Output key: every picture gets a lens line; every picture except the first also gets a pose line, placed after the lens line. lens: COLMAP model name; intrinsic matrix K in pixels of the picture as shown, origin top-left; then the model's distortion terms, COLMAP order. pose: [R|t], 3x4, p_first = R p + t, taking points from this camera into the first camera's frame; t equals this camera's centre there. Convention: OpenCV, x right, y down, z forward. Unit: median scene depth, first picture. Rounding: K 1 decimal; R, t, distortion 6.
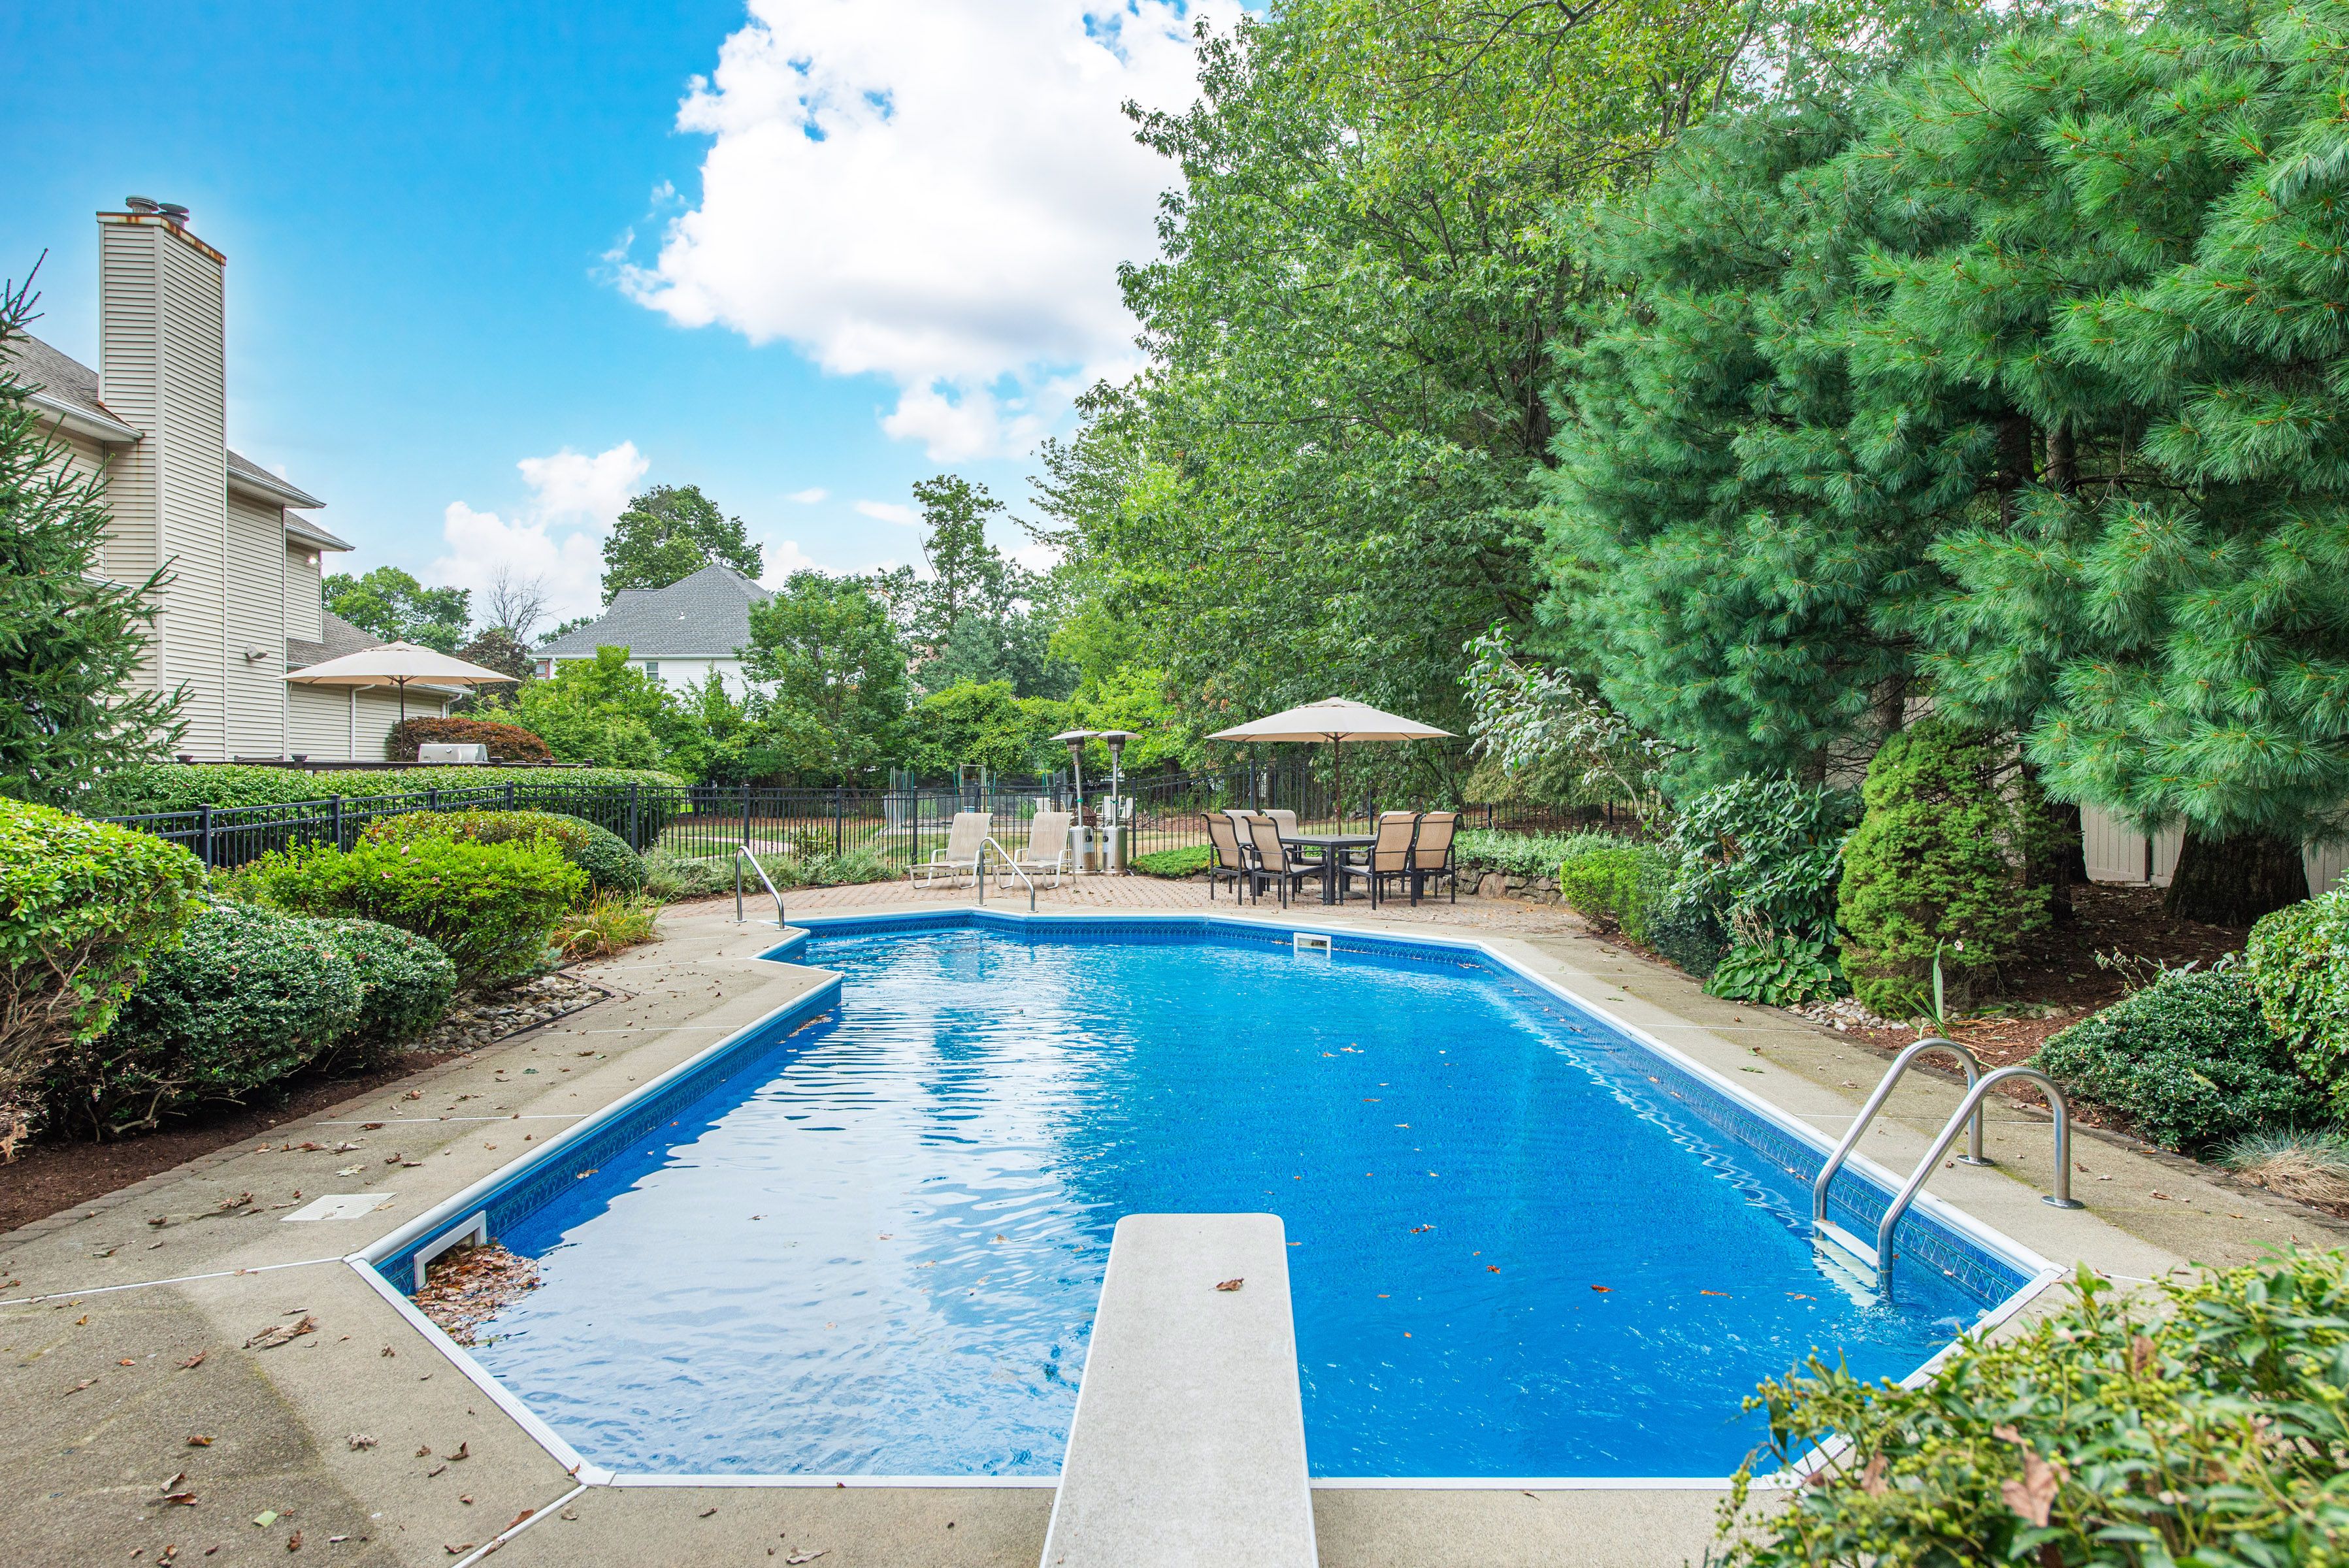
lens RADIAL K [[1491.1, 0, 1175.1], [0, 1491.1, 779.8], [0, 0, 1]] dist [0.000352, 0.000045]
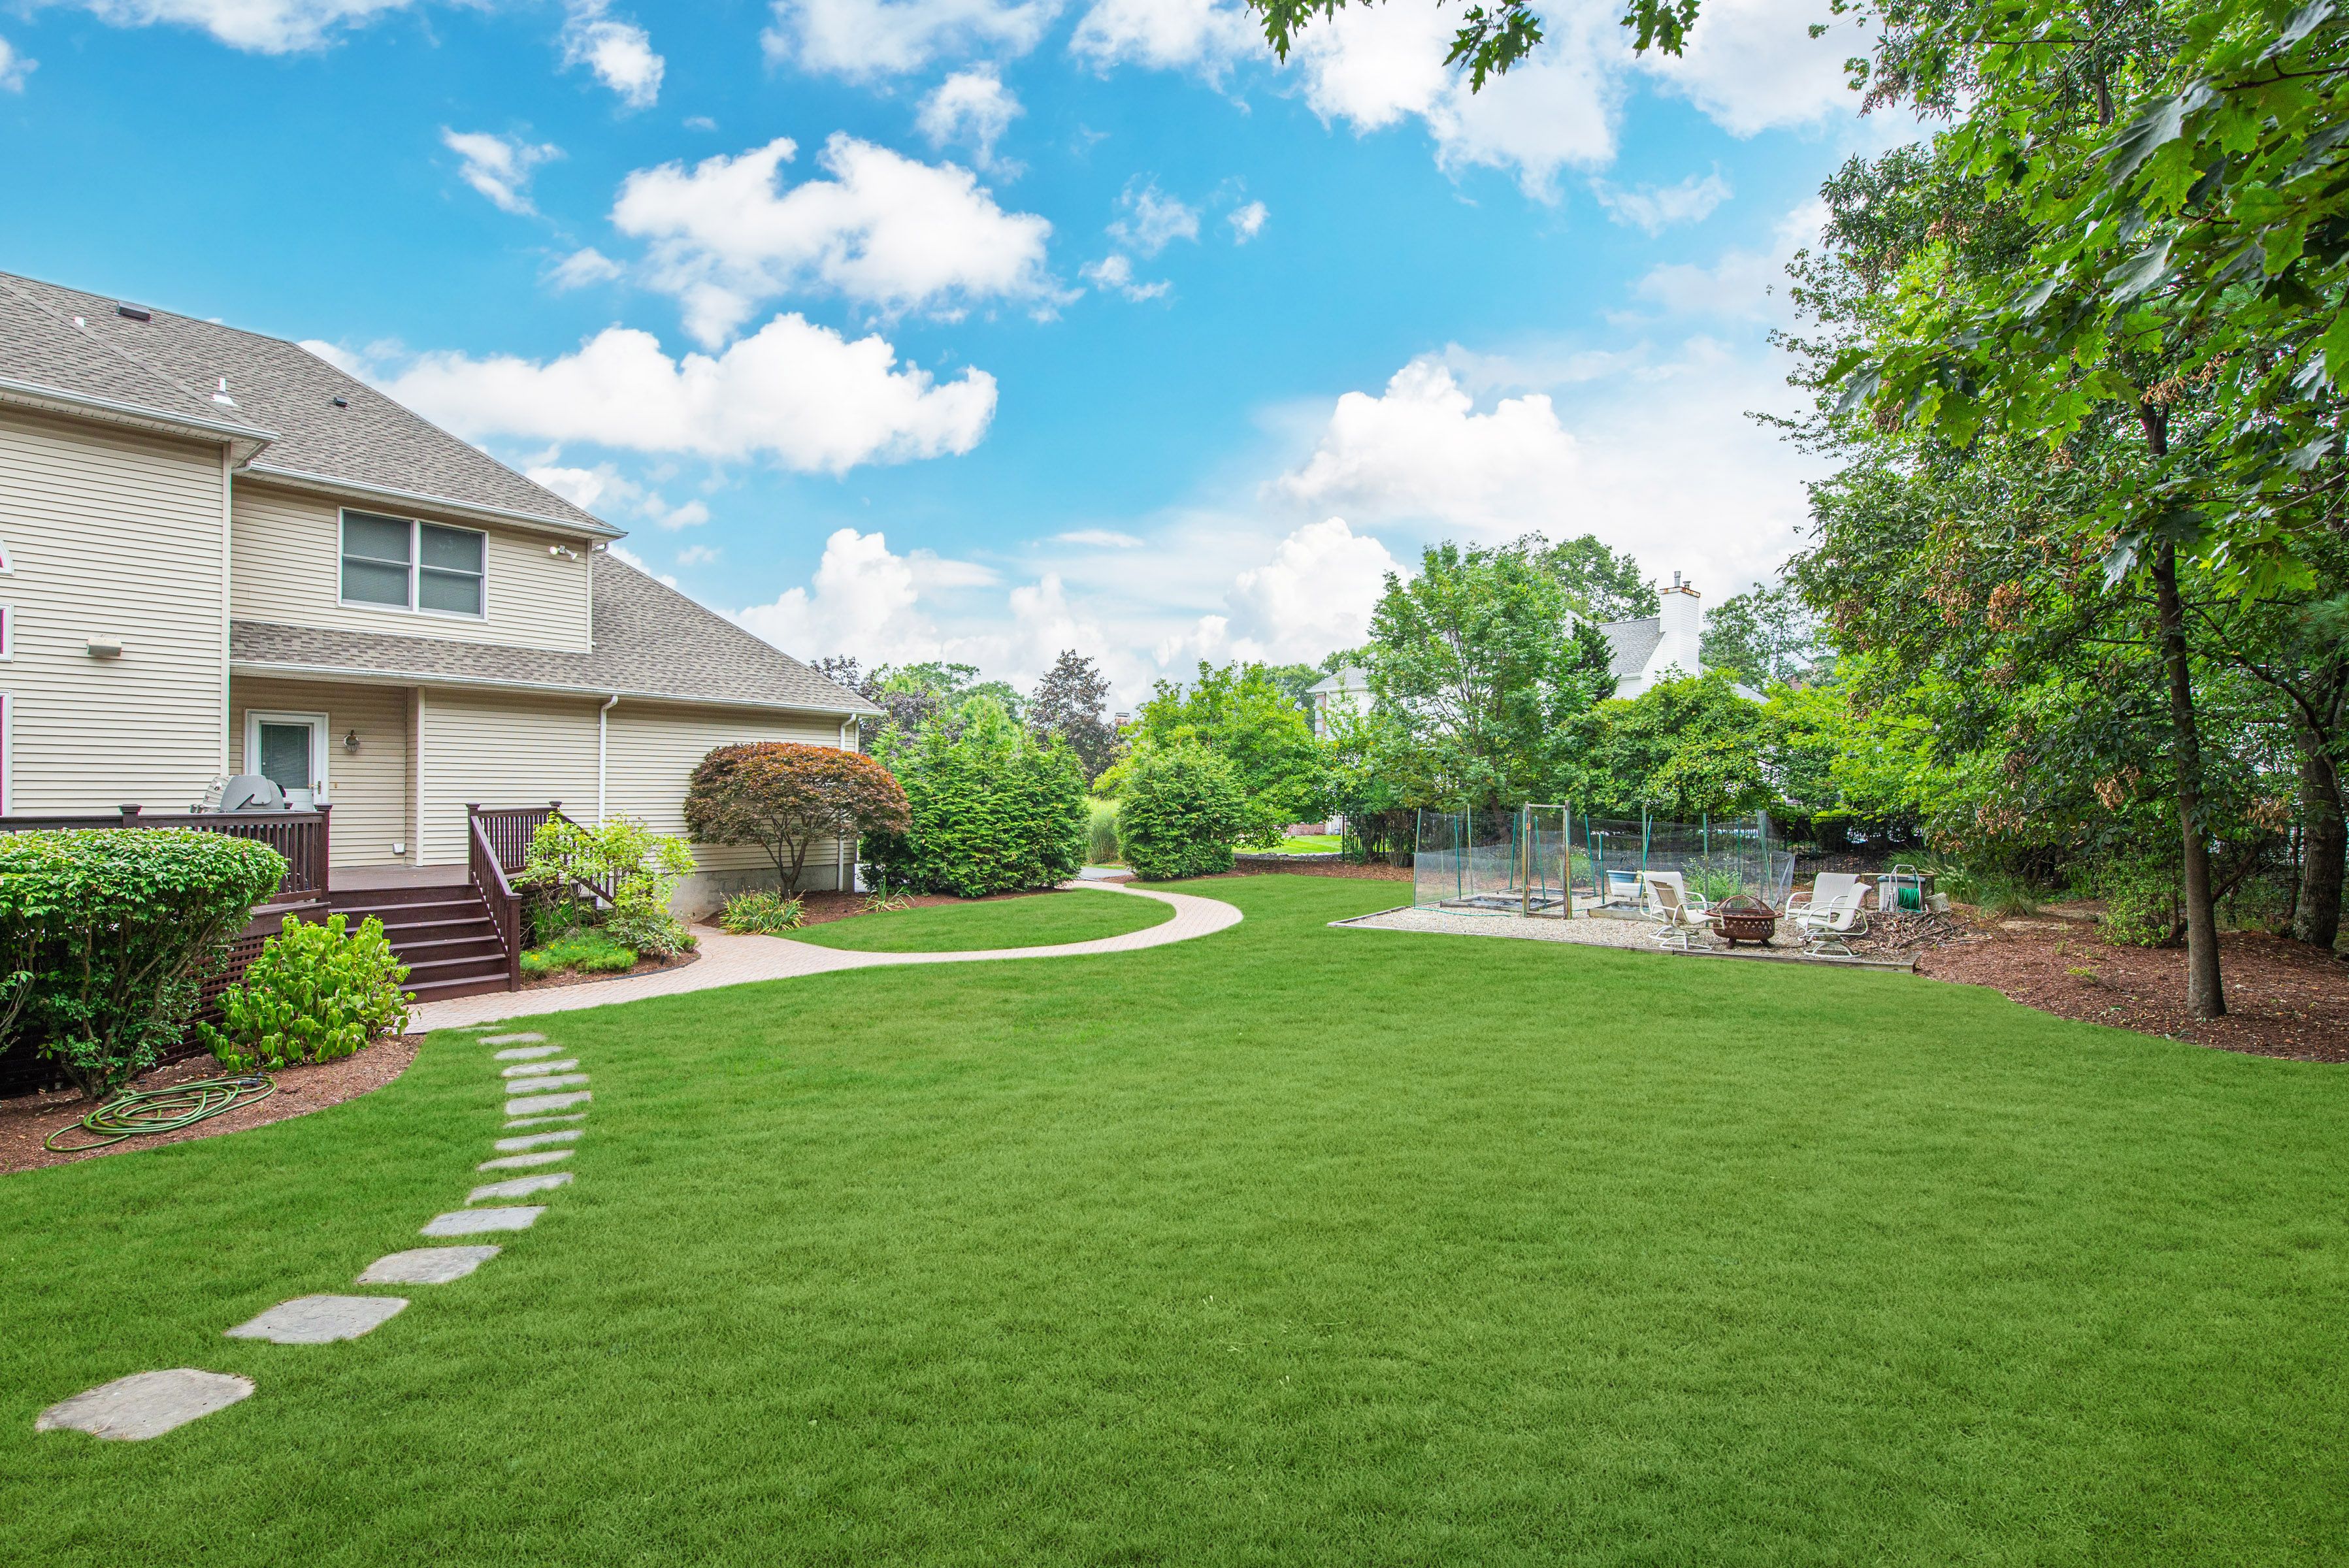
lens RADIAL K [[1060.0, 0, 1173.1], [0, 1060.0, 783.6], [0, 0, 1]] dist [-0.001040, -0.000202]
pose [[0.694621, -0.007026, -0.719342, 0.045593], [-0.002734, 0.999919, -0.012407, -0.011511], [0.719371, 0.010585, 0.694545, 0.533652]]
